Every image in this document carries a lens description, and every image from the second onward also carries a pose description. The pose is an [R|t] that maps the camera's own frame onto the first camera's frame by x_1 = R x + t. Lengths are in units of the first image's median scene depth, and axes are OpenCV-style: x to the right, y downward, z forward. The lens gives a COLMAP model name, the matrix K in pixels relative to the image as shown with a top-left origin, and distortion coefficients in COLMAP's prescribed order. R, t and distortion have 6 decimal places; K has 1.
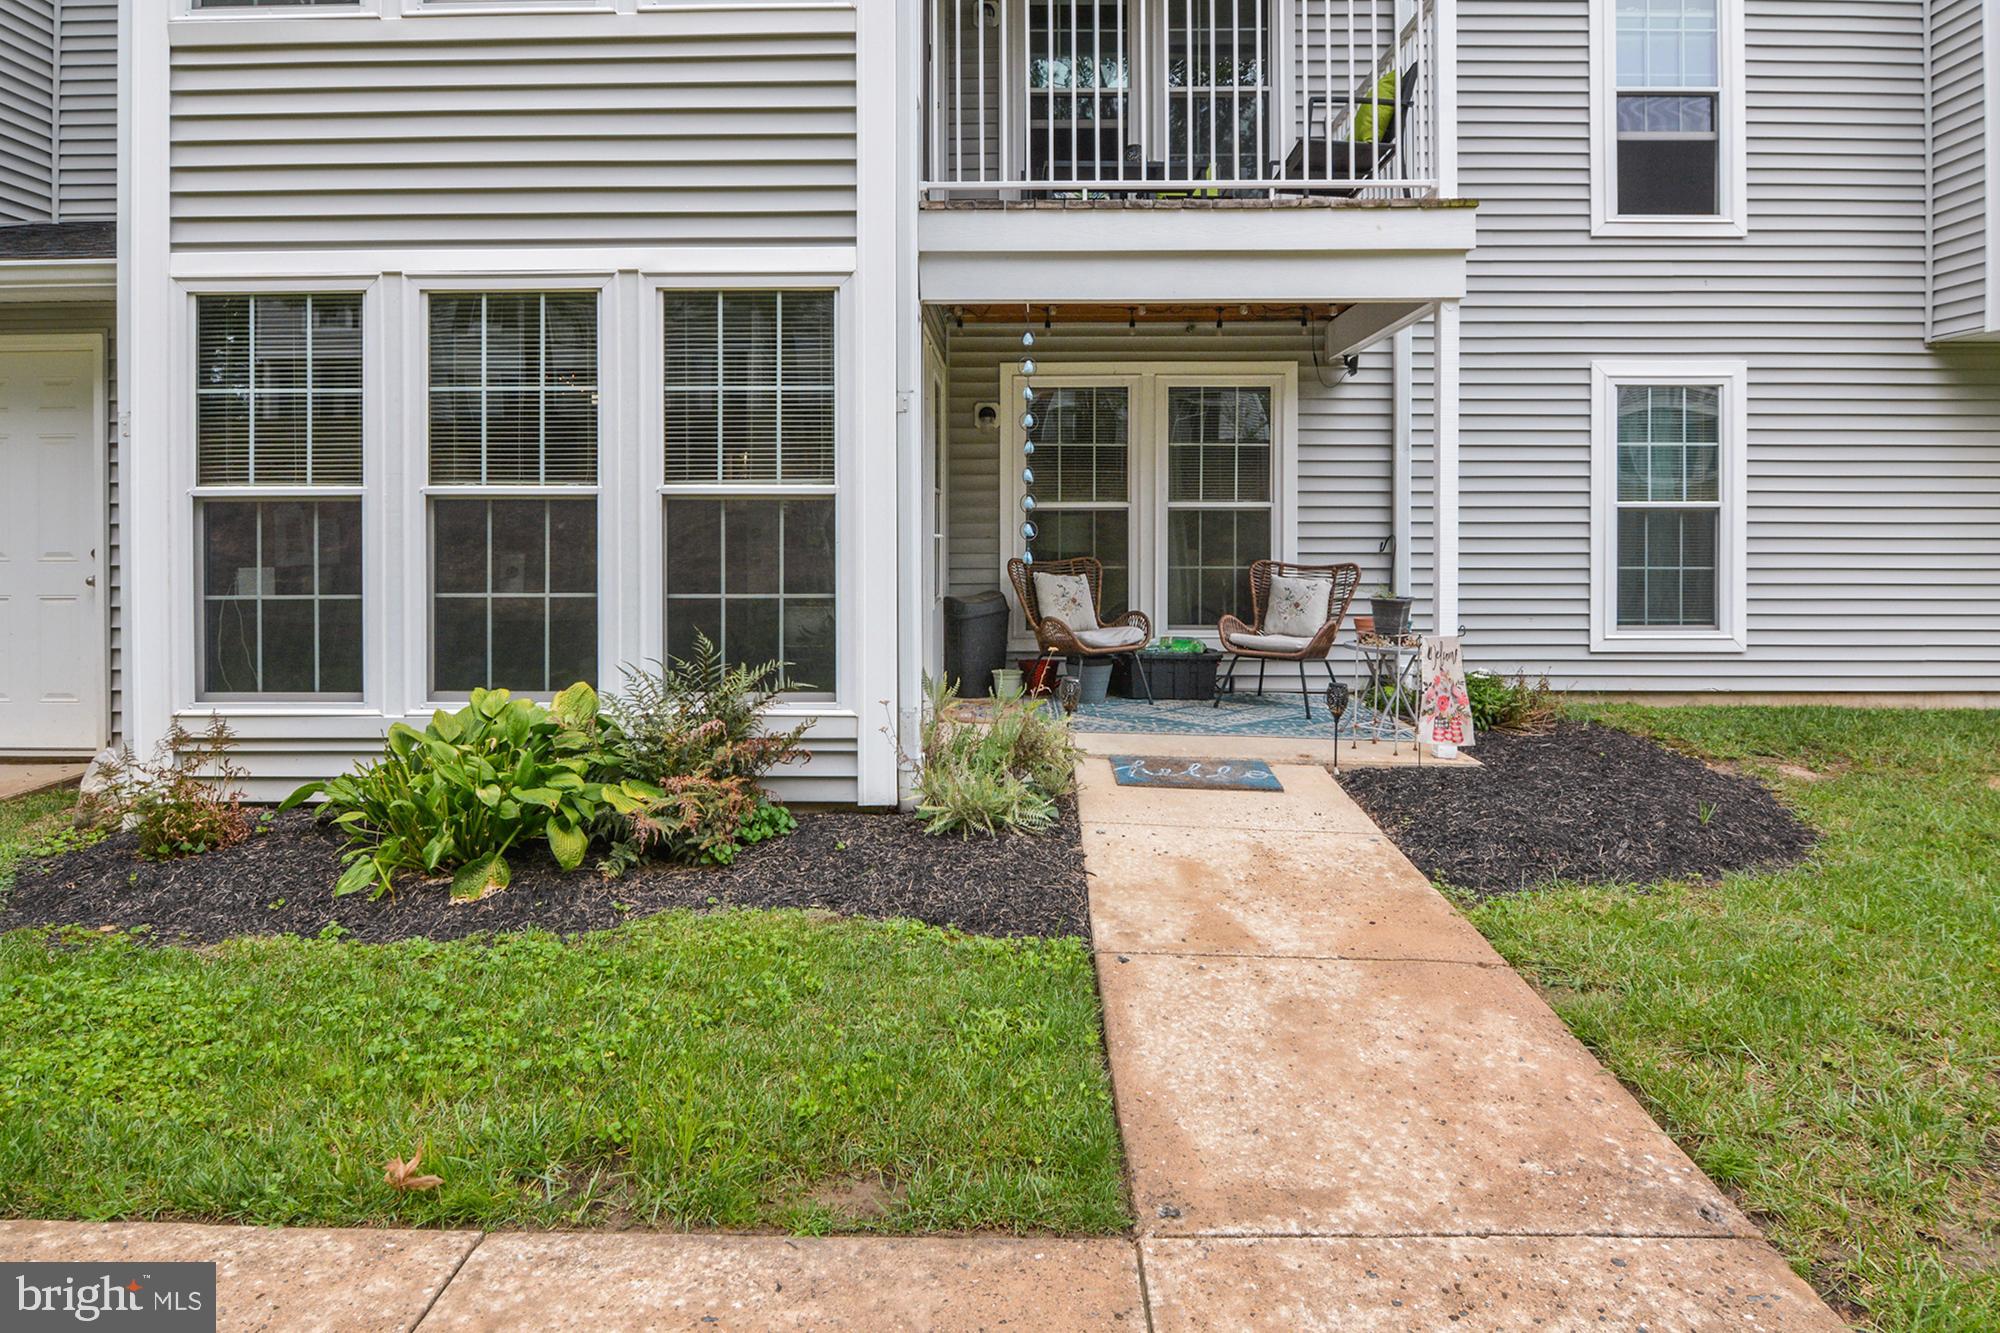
lens RADIAL K [[1080.8, 0, 995.0], [0, 1080.8, 586.0], [0, 0, 1]] dist [-0.015845, -0.000568]
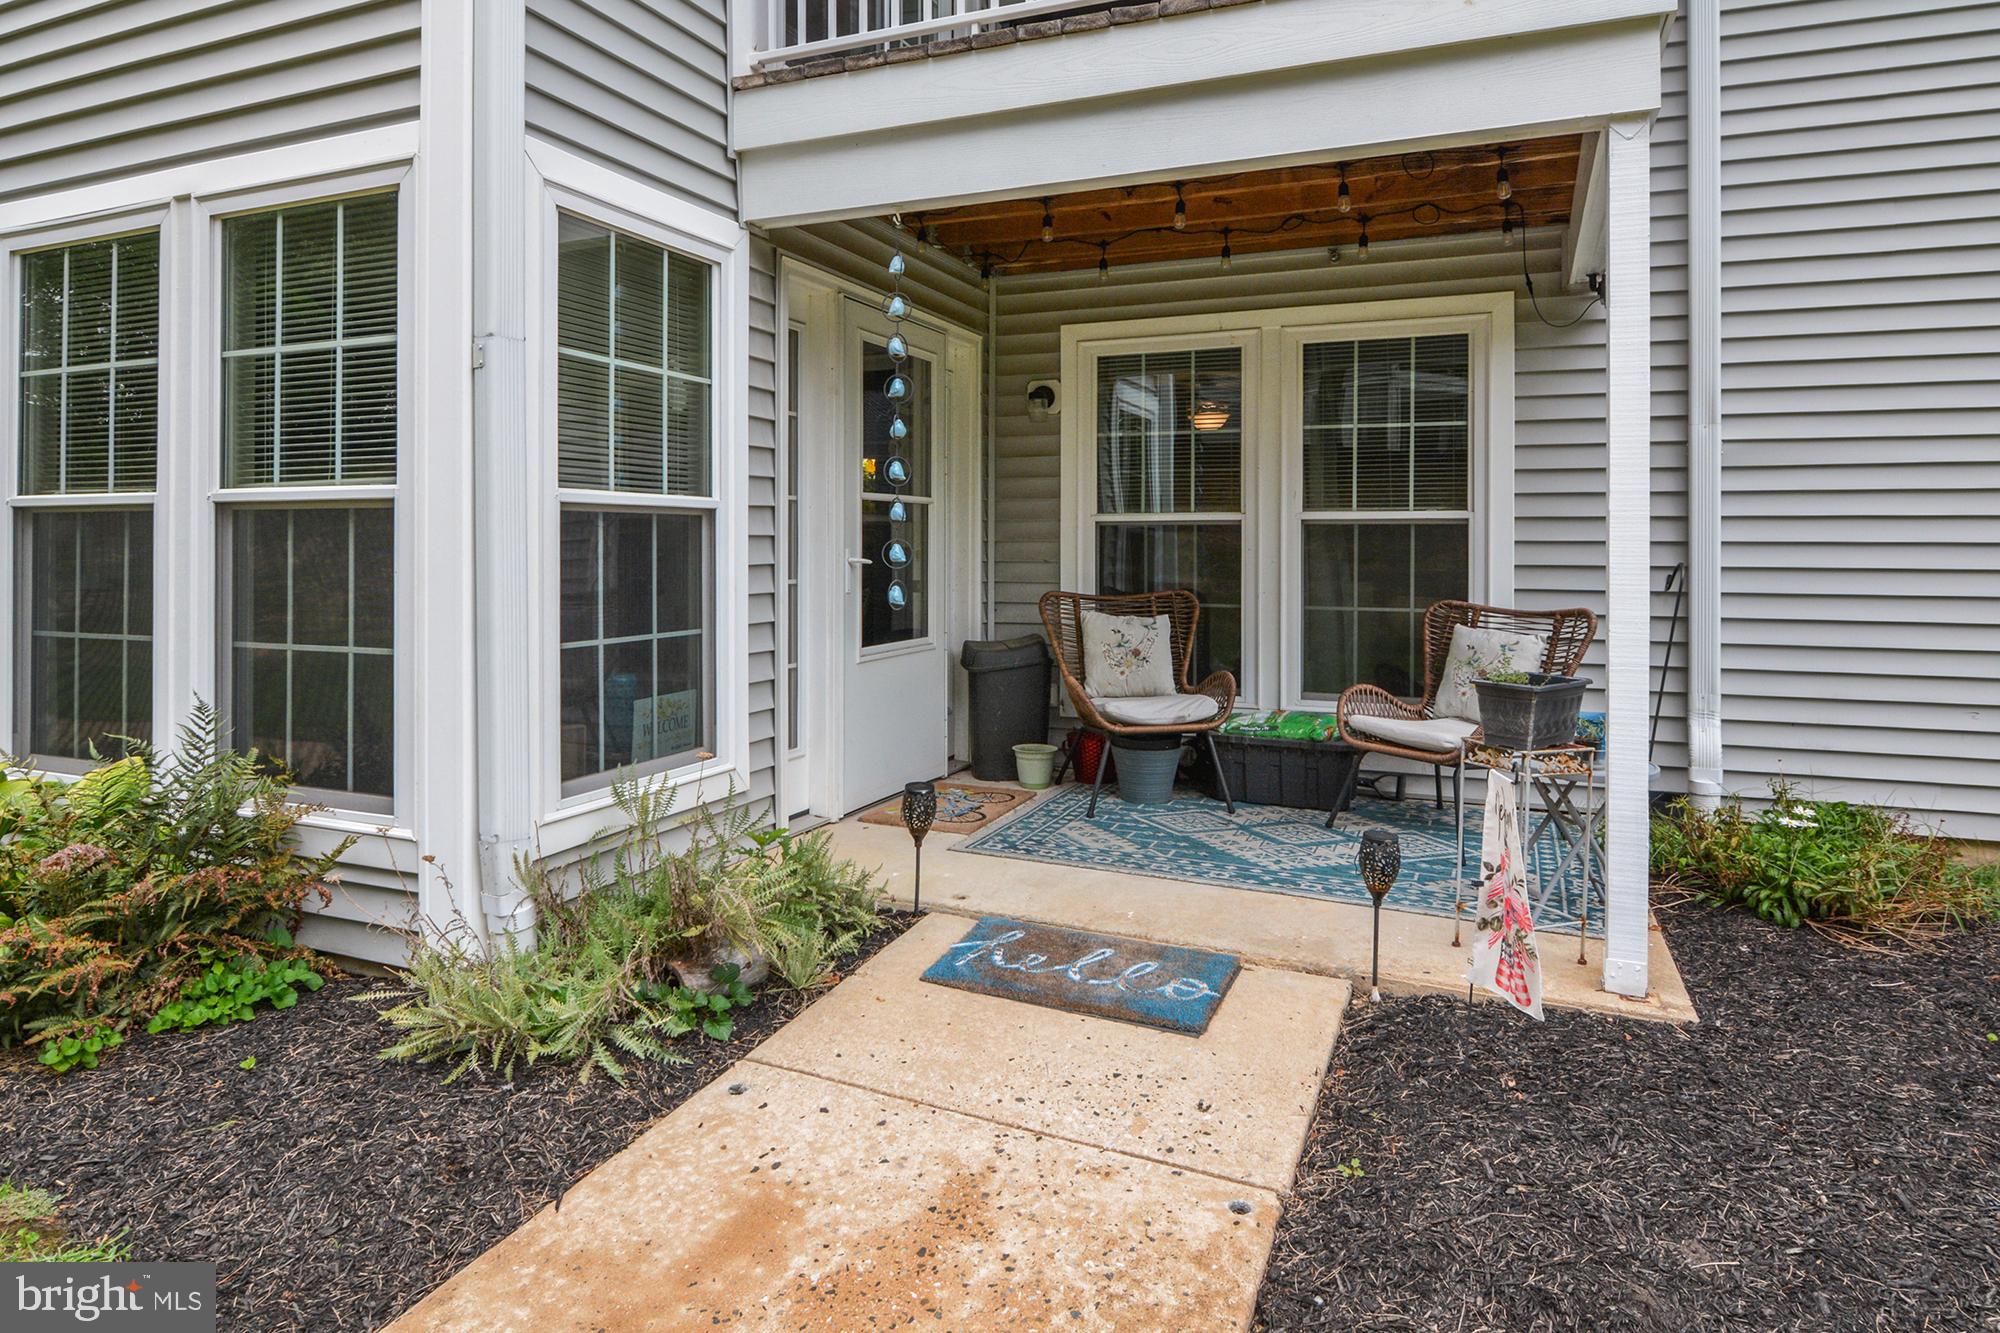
lens RADIAL K [[1080.8, 0, 995.0], [0, 1080.8, 586.0], [0, 0, 1]] dist [-0.015845, -0.000568]
pose [[0.922284, 0.019026, -0.386044, 0.255612], [-0.025357, 0.999614, -0.011313, -0.019379], [0.385680, 0.020222, 0.922411, 0.309346]]
